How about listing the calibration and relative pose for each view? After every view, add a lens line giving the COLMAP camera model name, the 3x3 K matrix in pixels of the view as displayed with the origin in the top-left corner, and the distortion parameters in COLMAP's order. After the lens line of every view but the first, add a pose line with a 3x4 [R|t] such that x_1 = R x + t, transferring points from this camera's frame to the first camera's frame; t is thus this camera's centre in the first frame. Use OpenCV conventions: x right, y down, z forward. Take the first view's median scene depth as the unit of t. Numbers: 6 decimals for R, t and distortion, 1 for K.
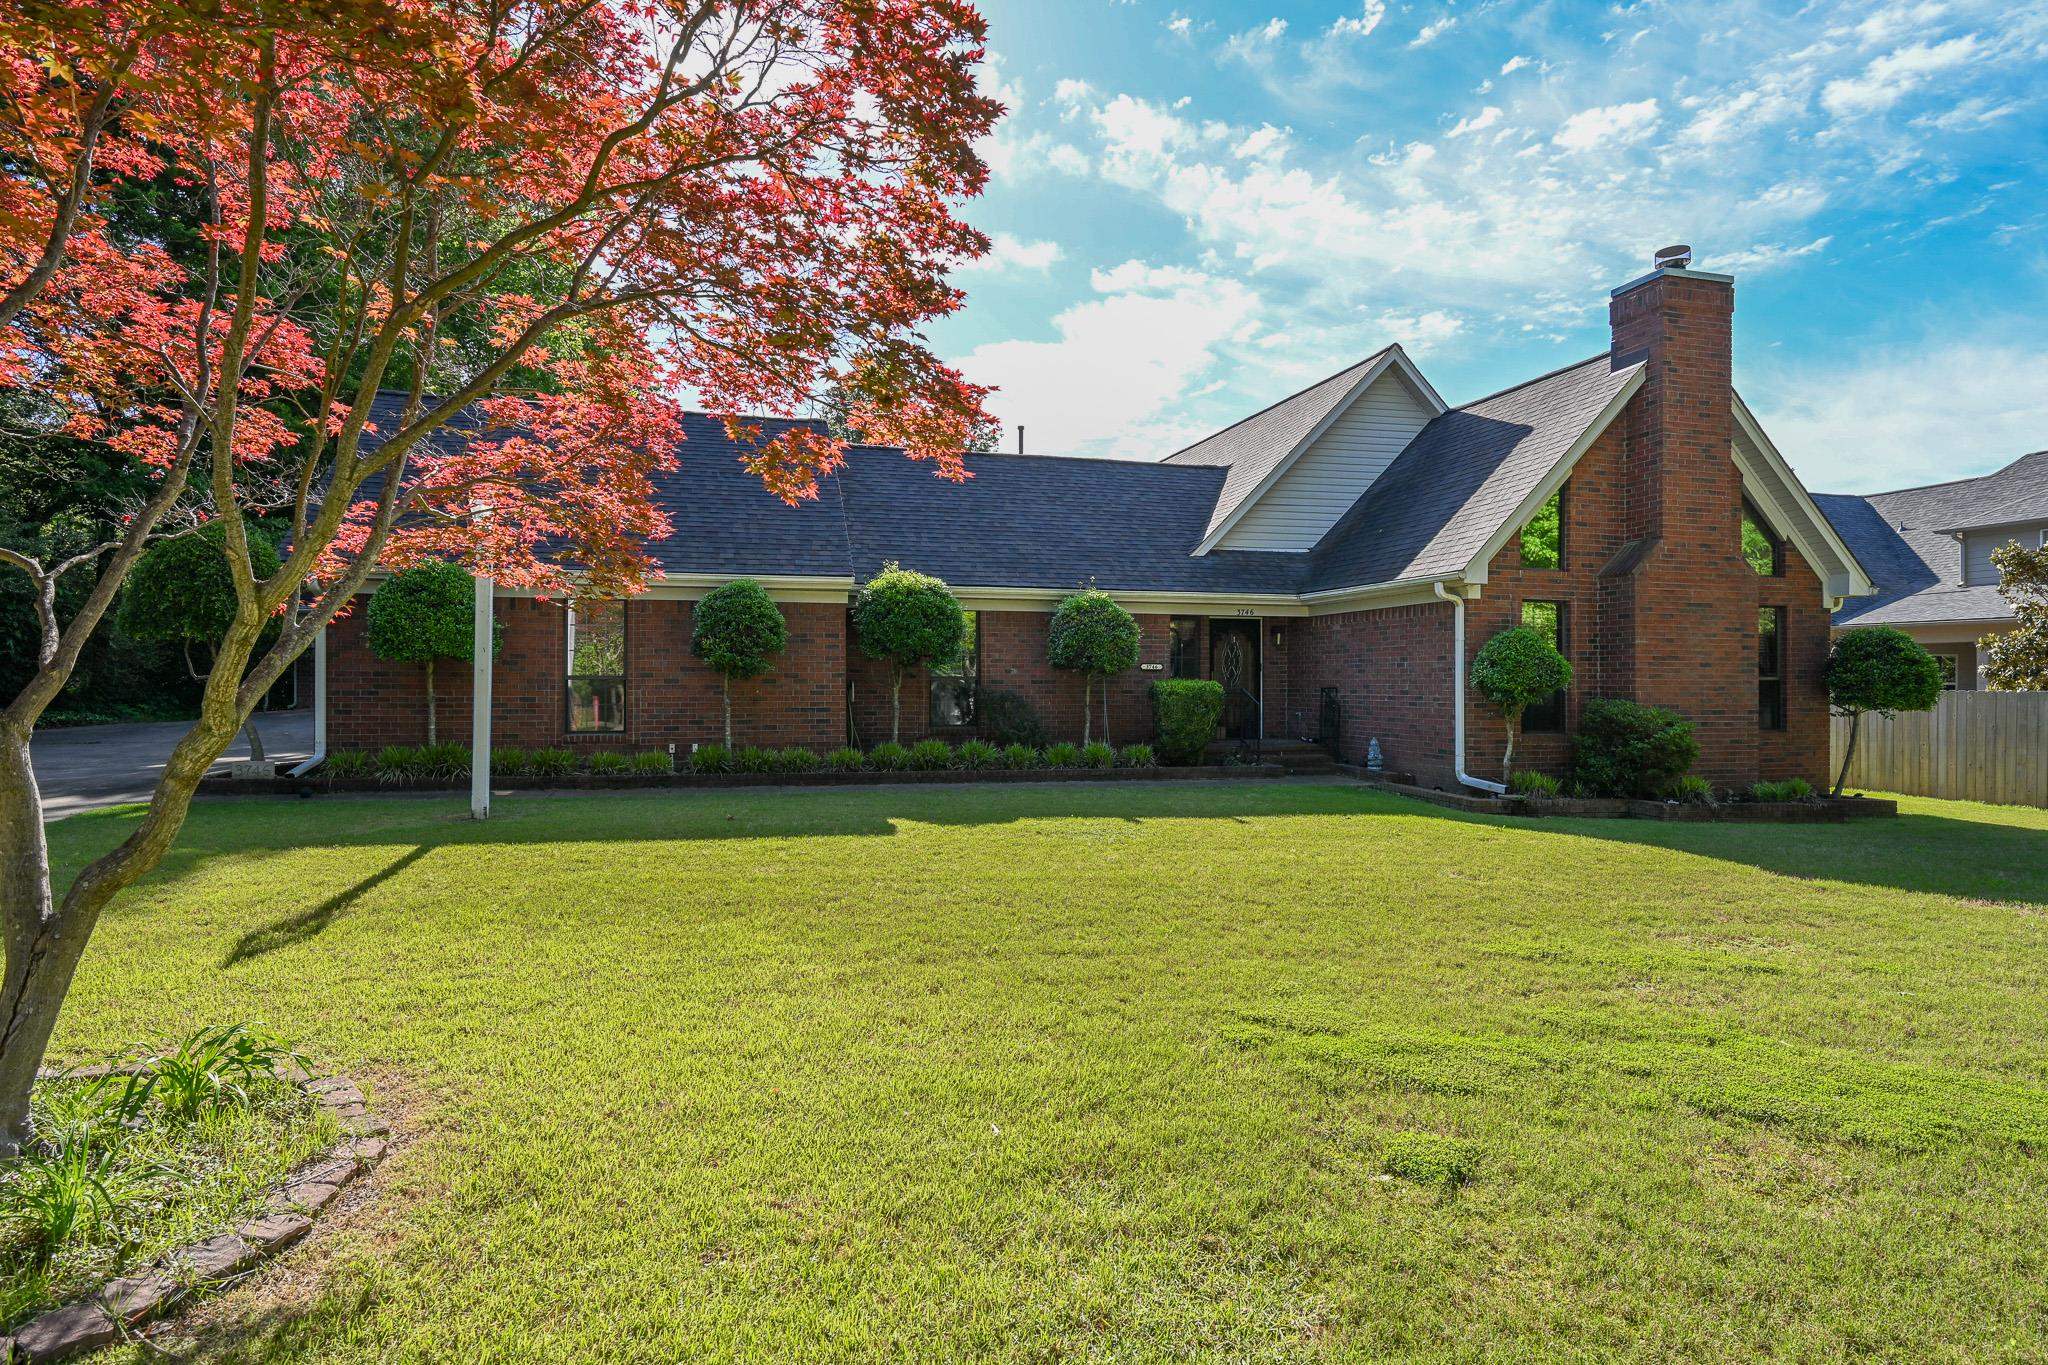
lens RADIAL K [[1089.3, 0, 1018.8], [0, 1089.3, 671.4], [0, 0, 1]] dist [0.002343, 0.000064]
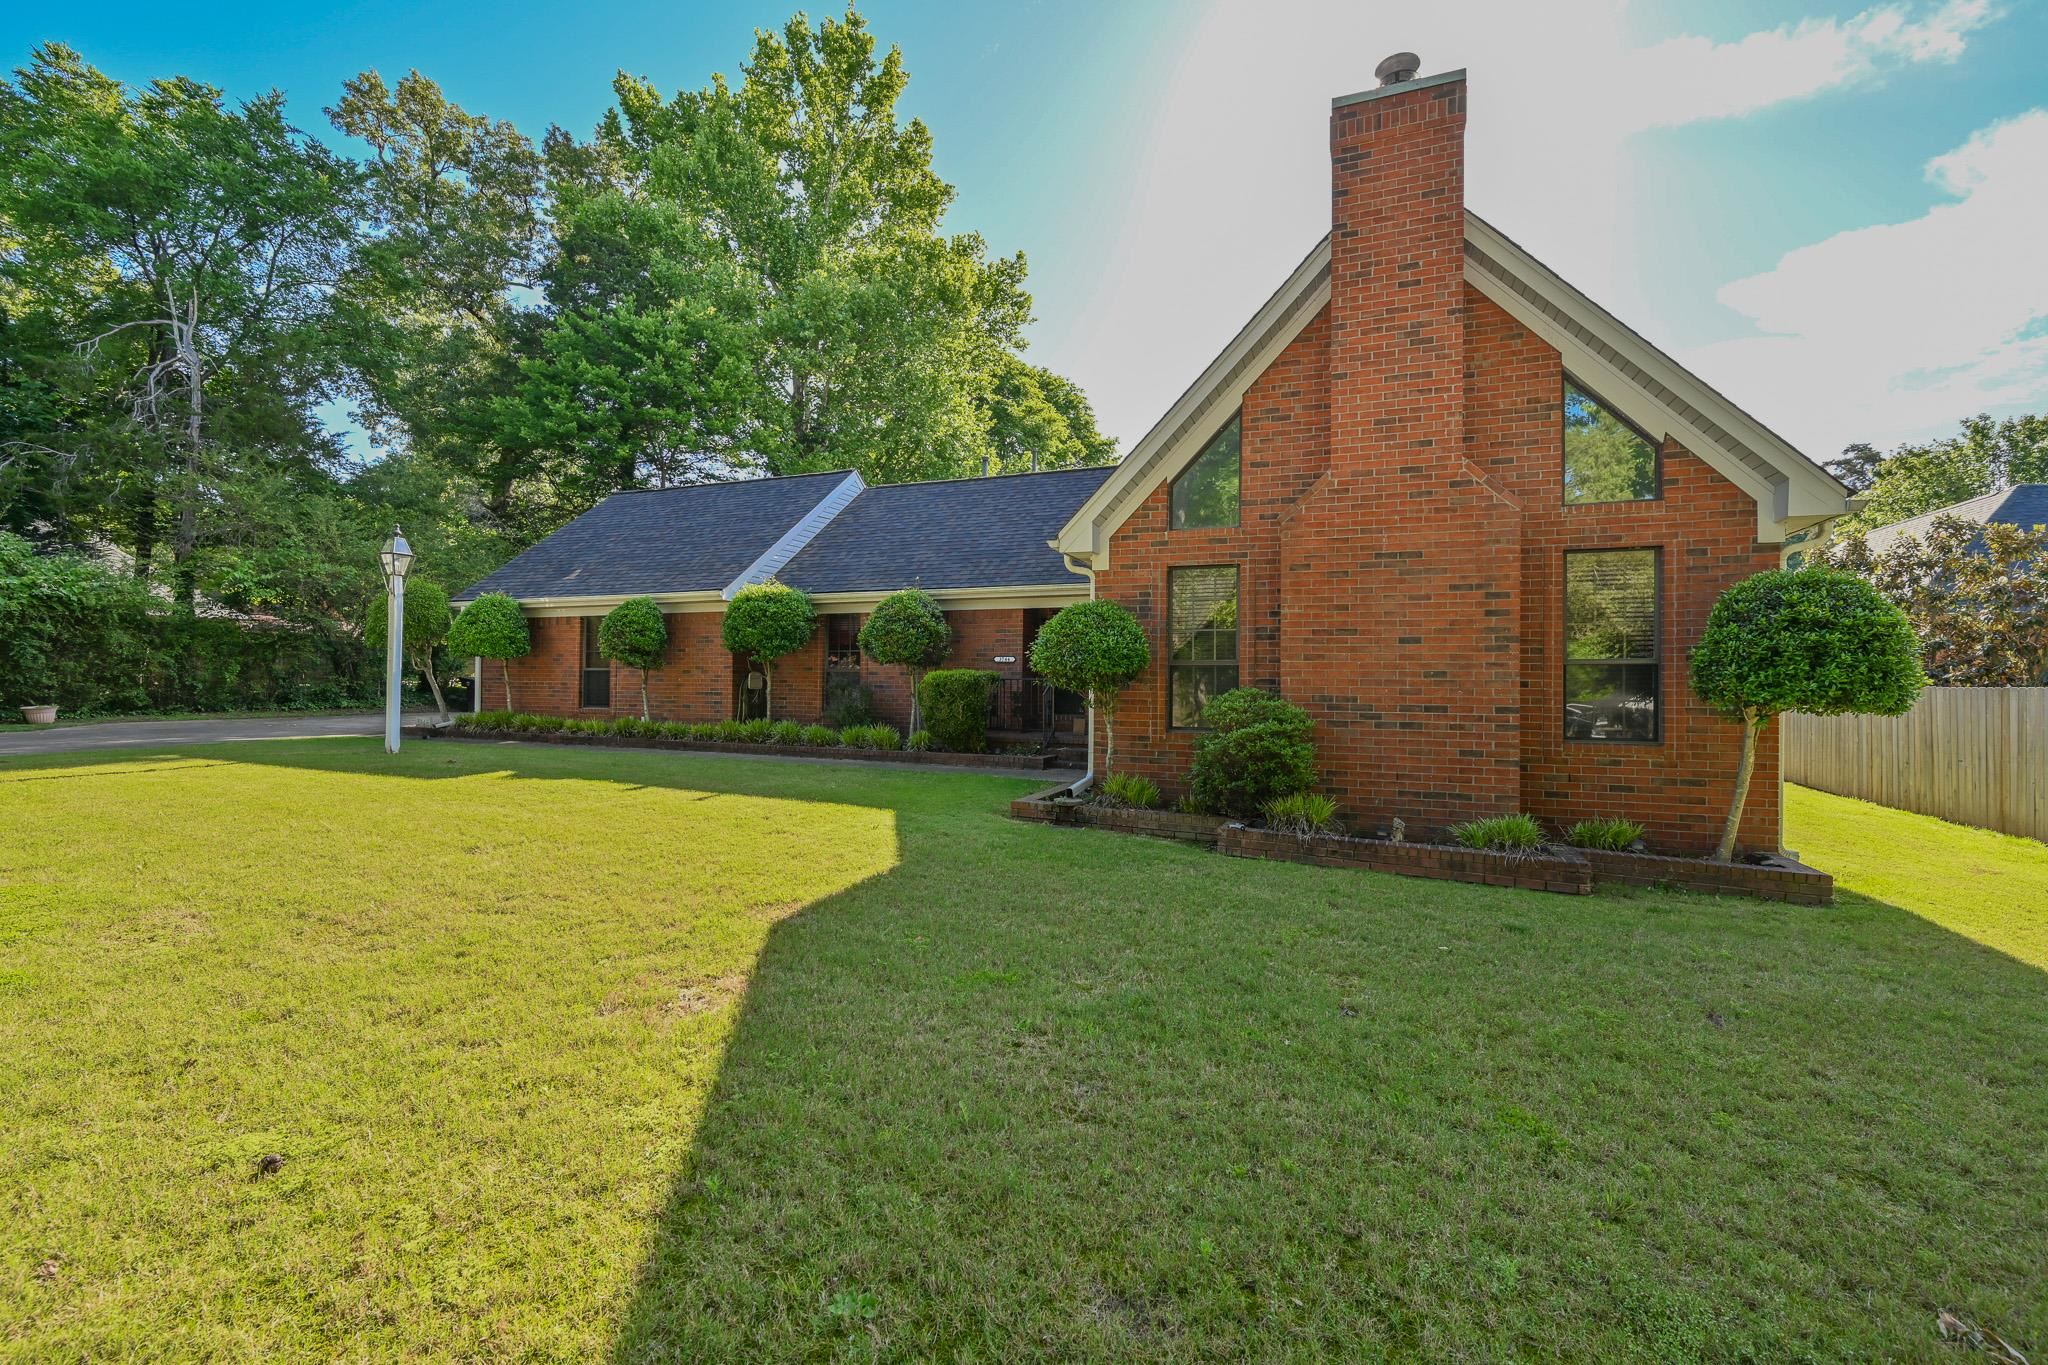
lens RADIAL K [[868.6, 0, 1015.2], [0, 868.6, 677.6], [0, 0, 1]] dist [-0.002126, 0.000170]
pose [[0.798711, -0.001047, -0.601714, 0.748433], [-0.001557, 0.999992, -0.003808, 0.019853], [0.601713, 0.003979, 0.798703, 0.398186]]
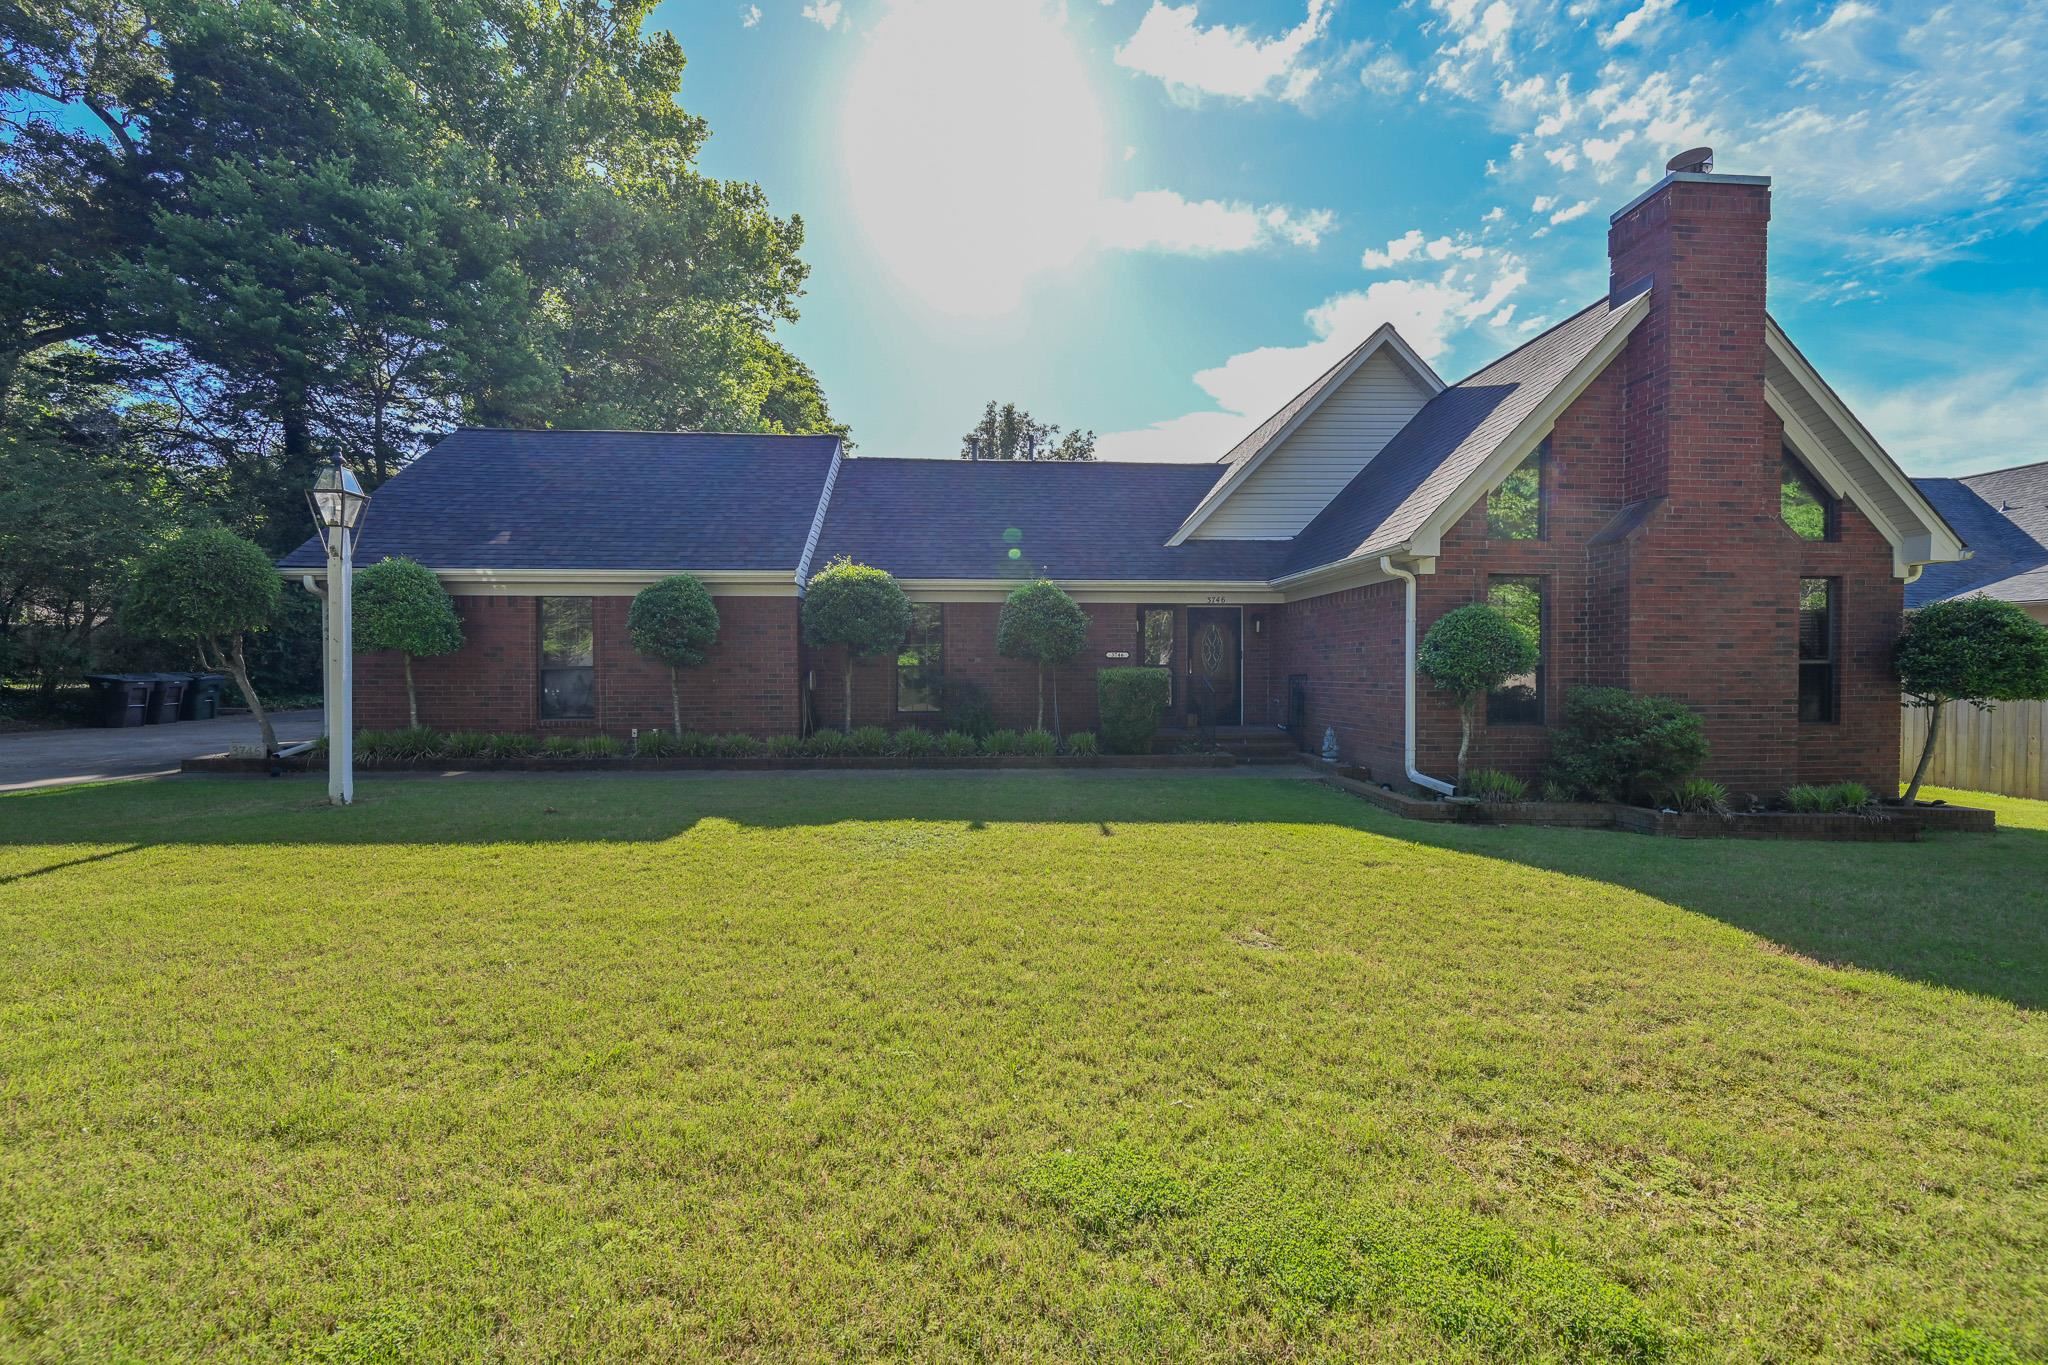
lens RADIAL K [[823.6, 0, 1024.0], [0, 823.6, 682.5], [0, 0, 1]] dist [0.003278, -0.000264]
pose [[0.982560, -0.001952, -0.185936, 0.212050], [0.006272, 0.999724, 0.022650, 0.004332], [0.185840, -0.023421, 0.982301, 0.266782]]
